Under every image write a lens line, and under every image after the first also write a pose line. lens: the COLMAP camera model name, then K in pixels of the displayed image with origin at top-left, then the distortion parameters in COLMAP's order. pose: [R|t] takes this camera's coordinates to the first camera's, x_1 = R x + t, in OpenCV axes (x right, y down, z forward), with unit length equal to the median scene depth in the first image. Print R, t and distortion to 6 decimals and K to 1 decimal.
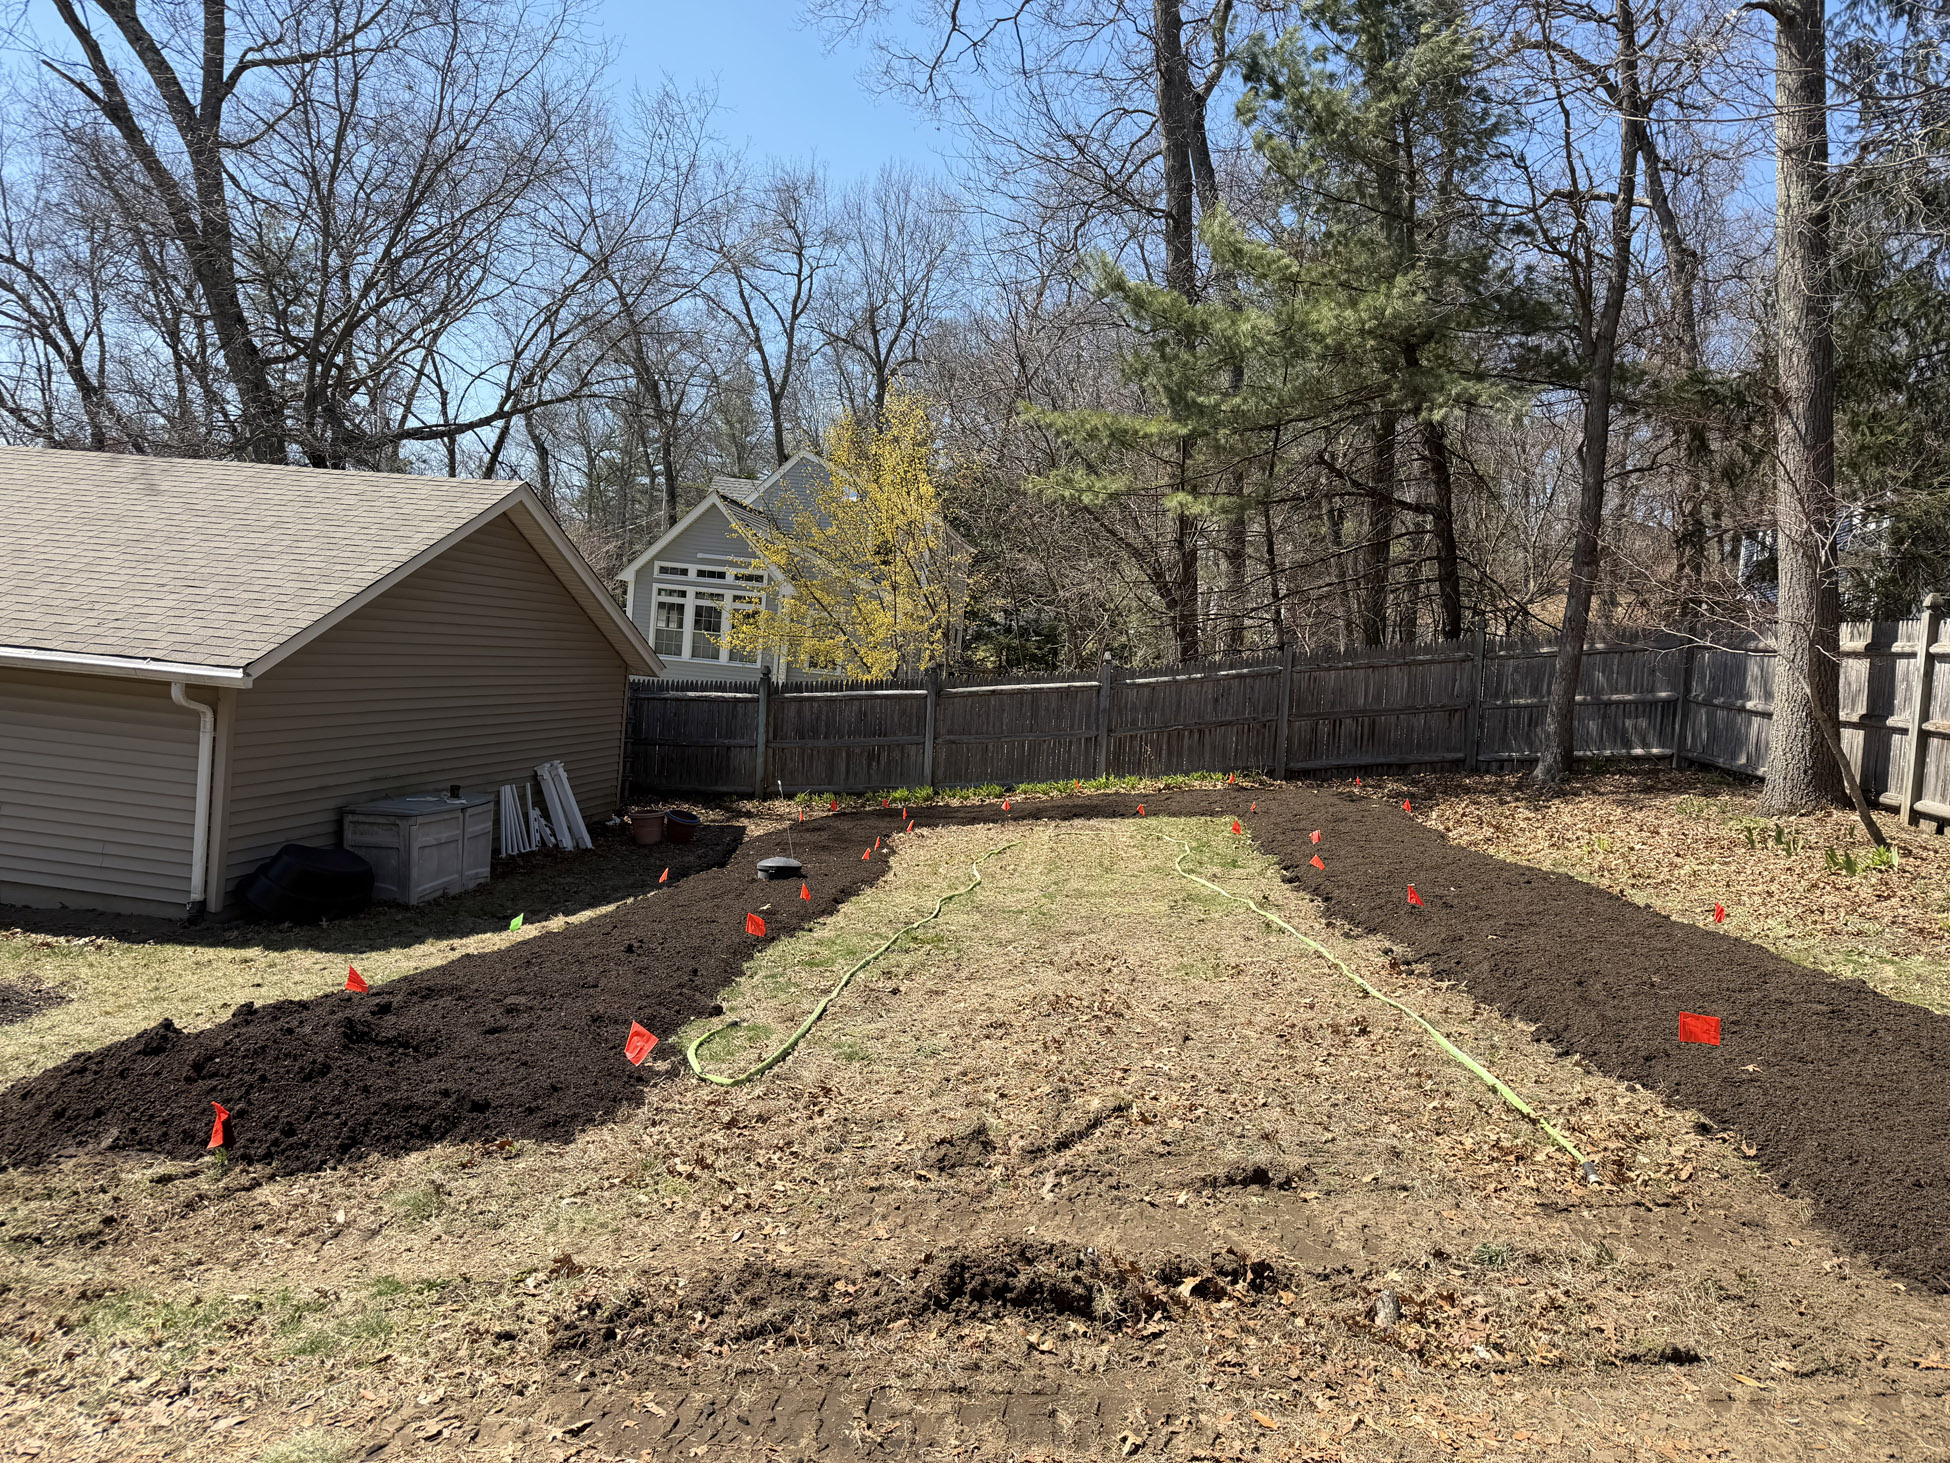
lens RADIAL K [[1346.3, 0, 972.4], [0, 1346.3, 724.7], [0, 0, 1]] dist [0.064680, -0.081976]
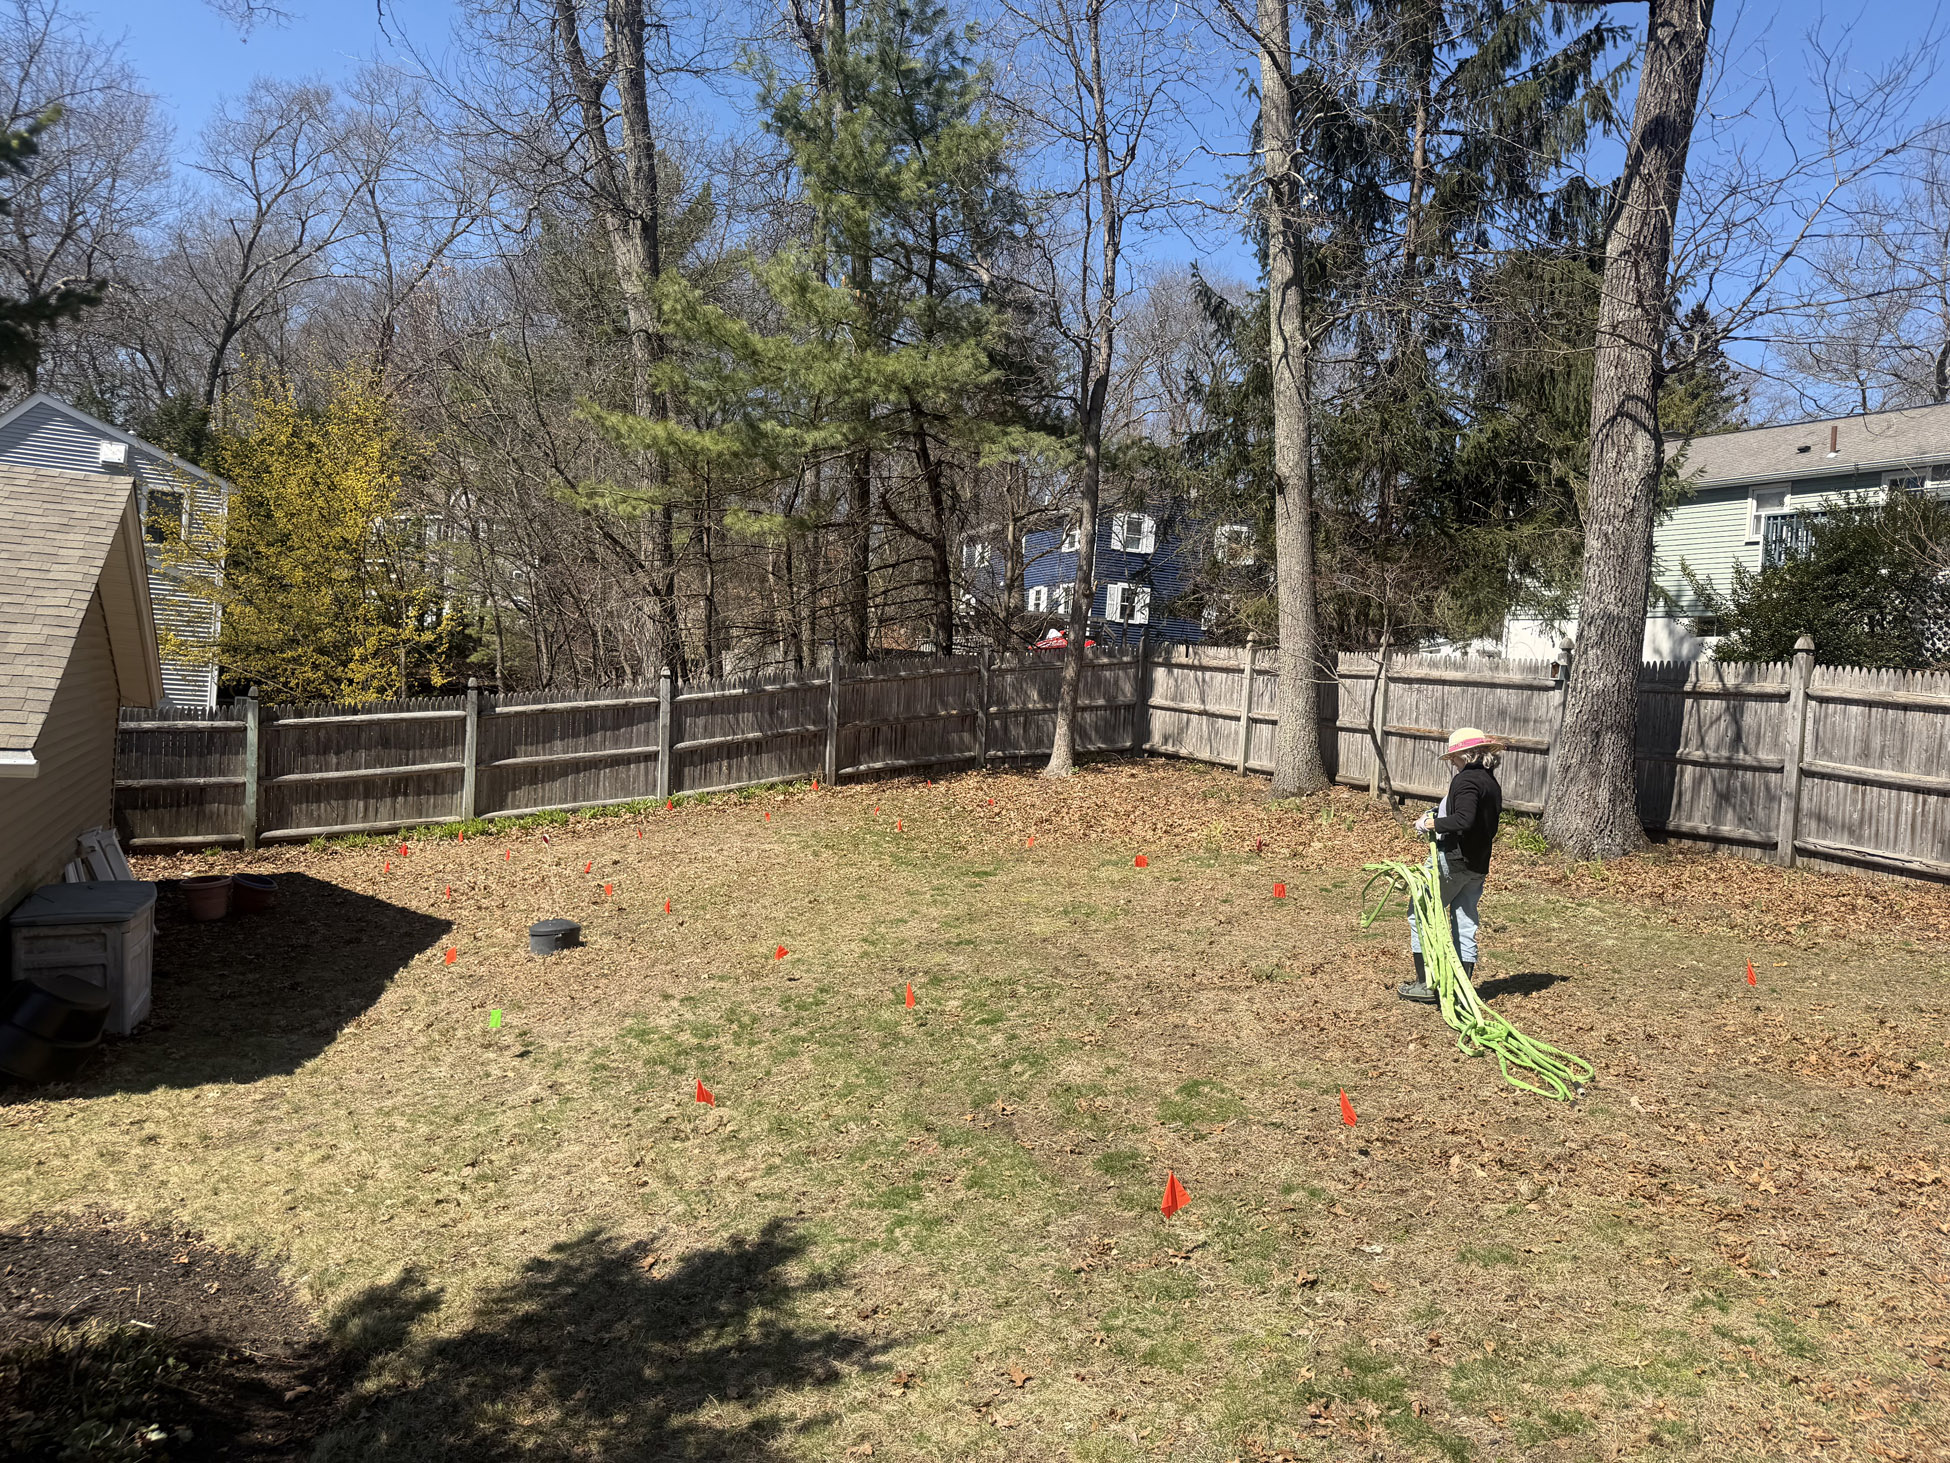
lens RADIAL K [[1346.3, 0, 980.0], [0, 1346.3, 739.4], [0, 0, 1]] dist [0.064680, -0.081976]
pose [[0.819000, -0.043764, 0.572122, -0.380762], [0.027815, 0.998943, 0.036597, -0.042700], [-0.573119, -0.014060, 0.819352, 0.076542]]
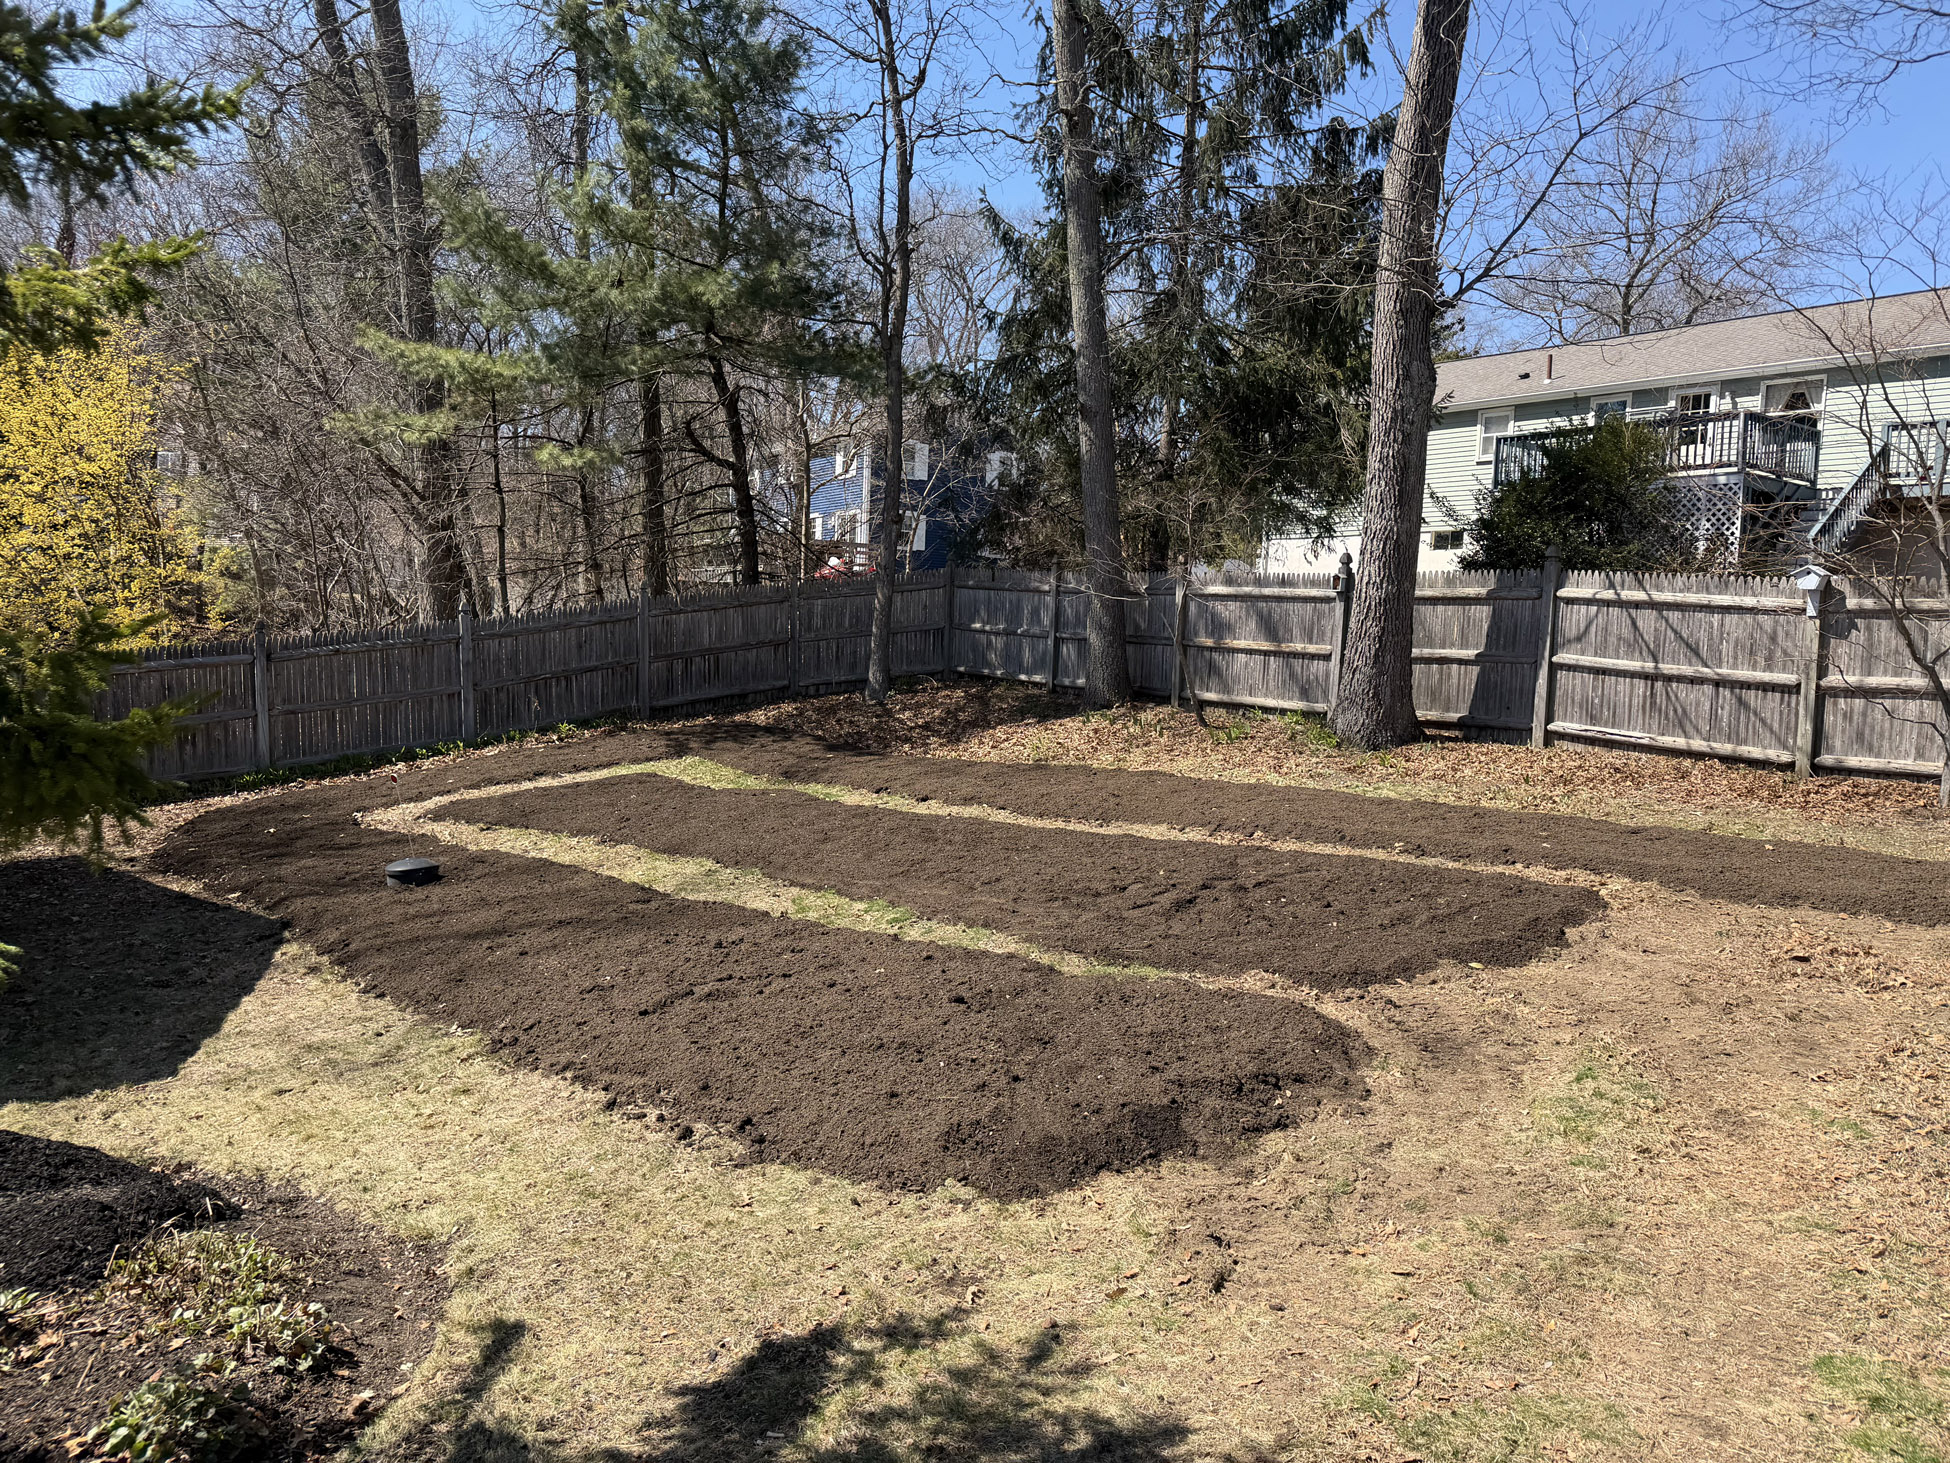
lens RADIAL K [[1346.3, 0, 975.3], [0, 1346.3, 750.2], [0, 0, 1]] dist [0.064680, -0.081976]
pose [[0.704462, -0.113911, 0.700541, -0.451615], [0.056812, 0.992919, 0.104324, -0.041215], [-0.707464, -0.033693, 0.705946, 0.084883]]
